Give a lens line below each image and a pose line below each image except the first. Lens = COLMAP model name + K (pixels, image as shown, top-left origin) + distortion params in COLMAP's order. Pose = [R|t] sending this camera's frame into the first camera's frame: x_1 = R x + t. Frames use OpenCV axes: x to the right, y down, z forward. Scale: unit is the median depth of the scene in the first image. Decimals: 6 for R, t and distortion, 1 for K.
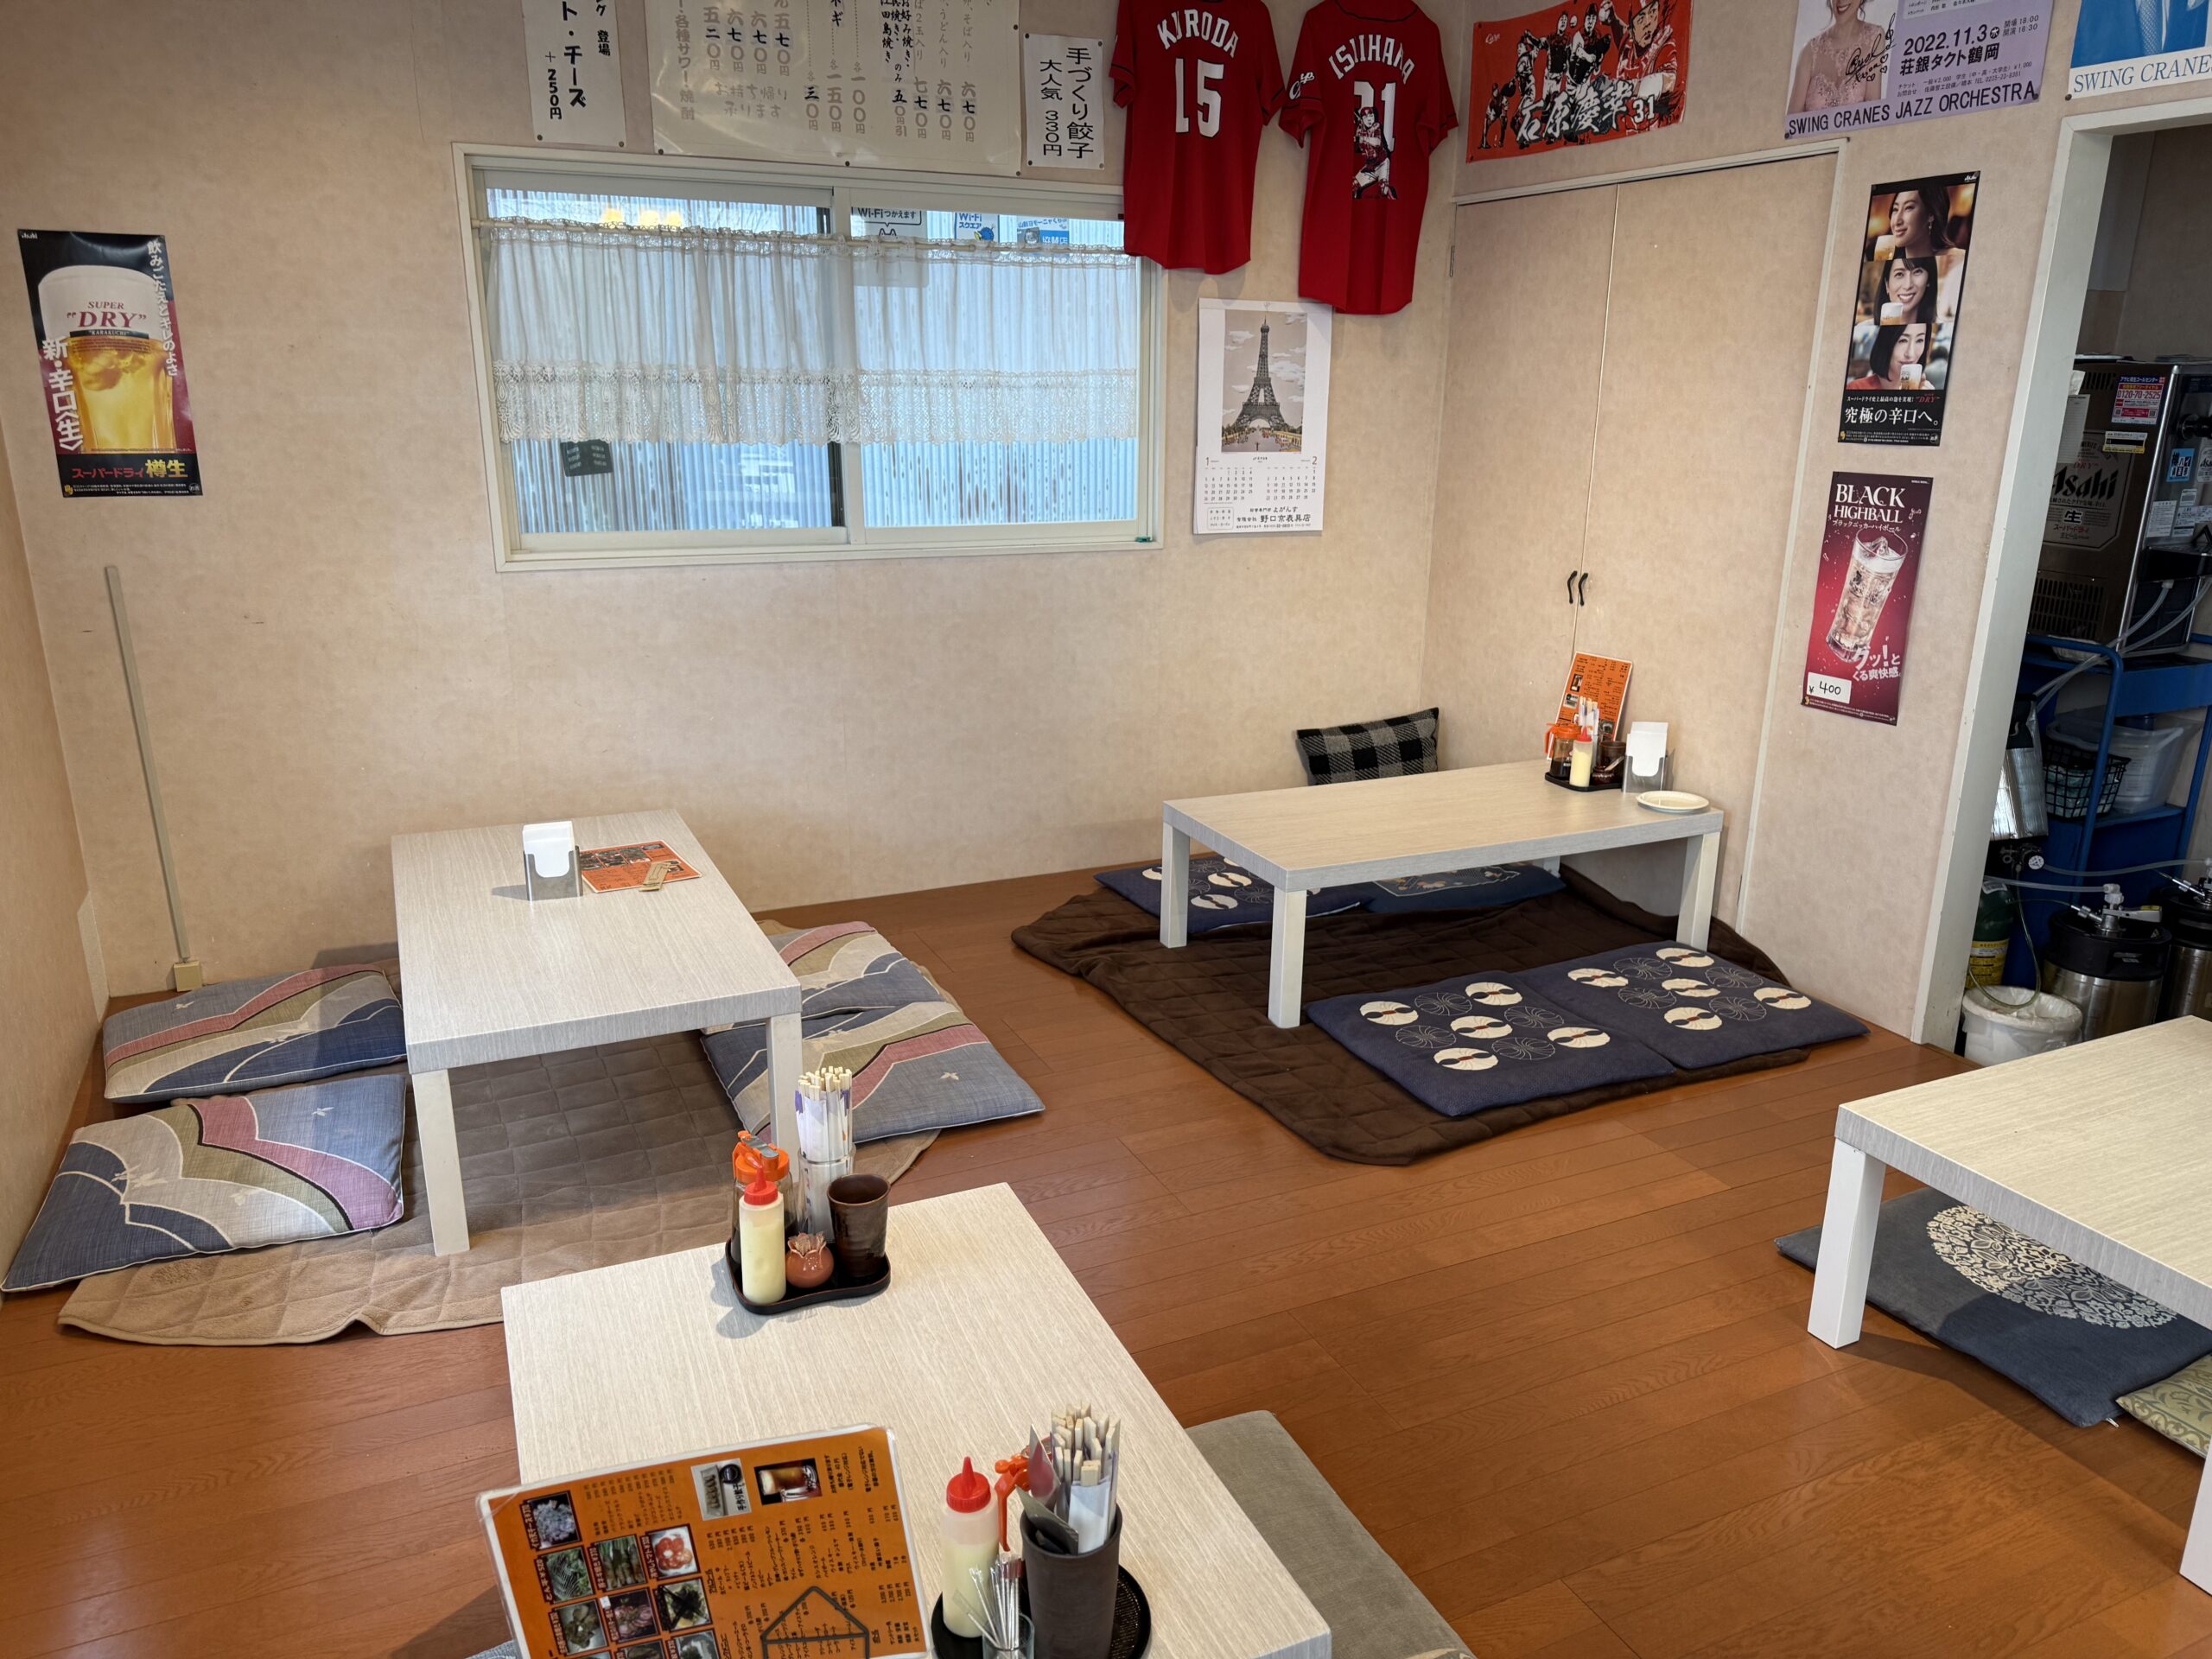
lens RADIAL K [[1567.2, 0, 1111.5], [0, 1567.2, 867.1], [0, 0, 1]] dist [0.131096, -0.185429]
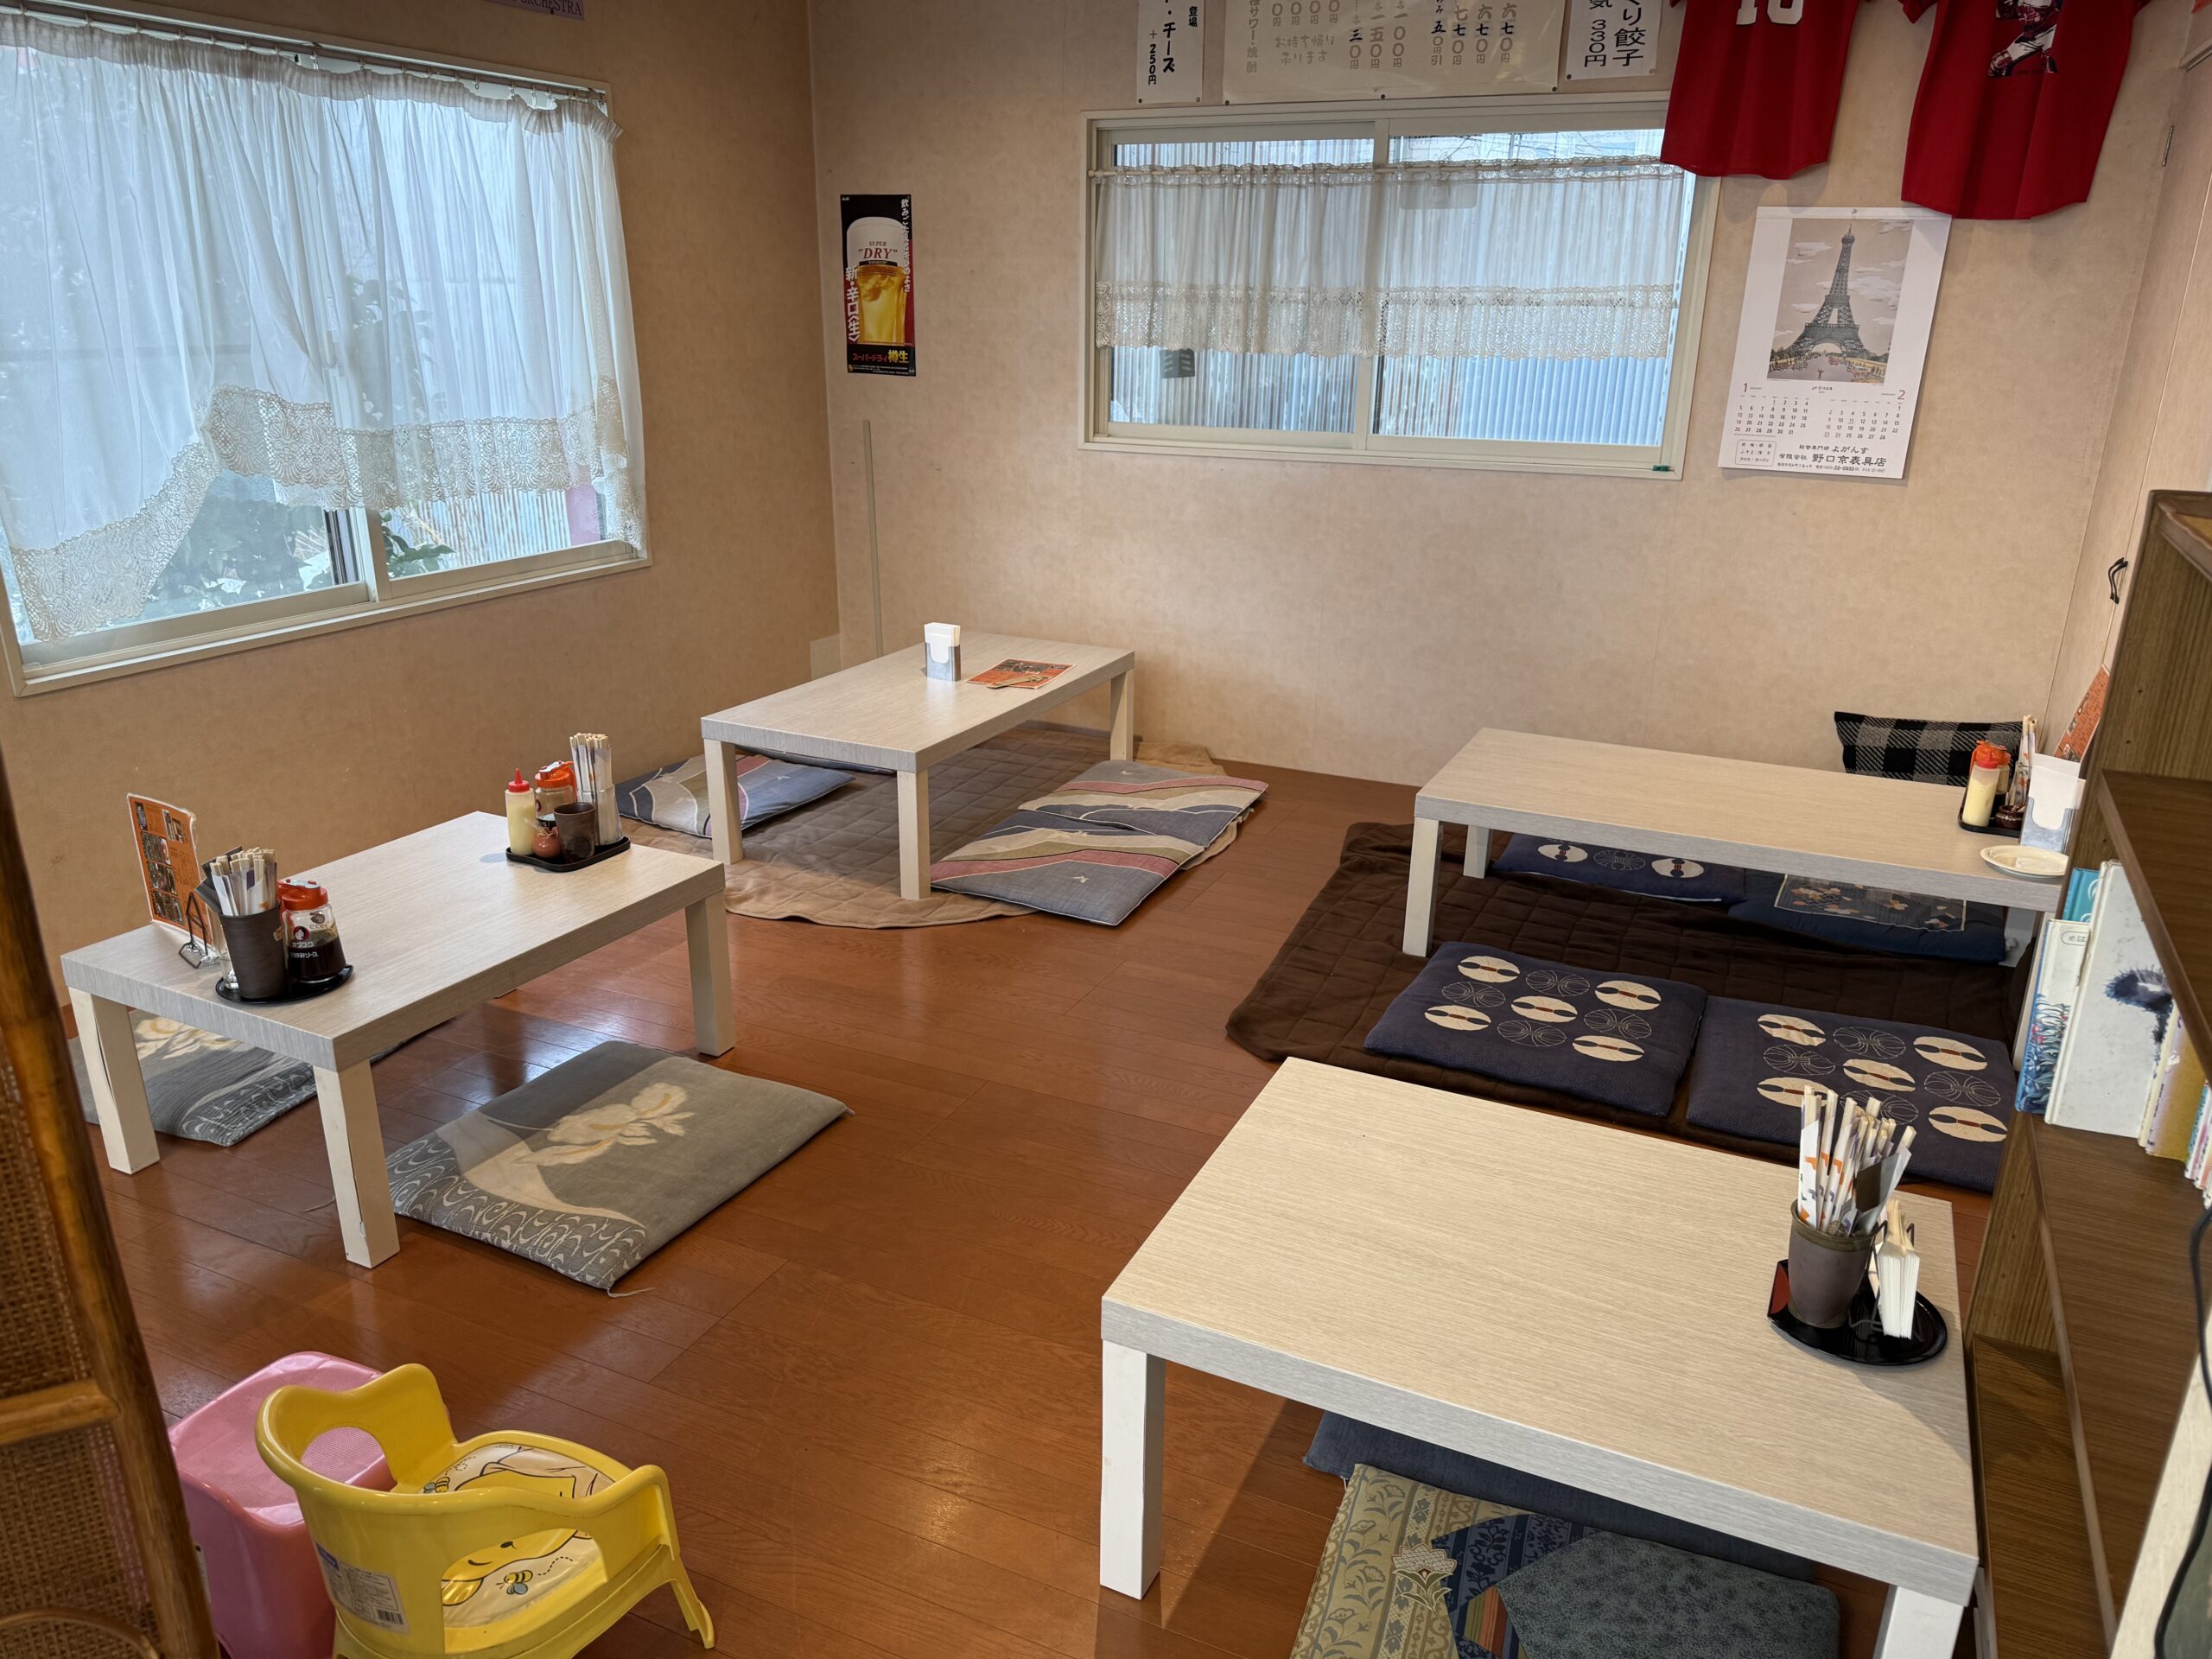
lens RADIAL K [[1567.2, 0, 1111.5], [0, 1567.2, 867.1], [0, 0, 1]] dist [0.131096, -0.185429]
pose [[0.636780, 0.264793, -0.724152, 0.613441], [-0.238652, 0.960748, 0.141449, -0.041293], [0.733182, 0.082749, 0.674979, 0.157825]]
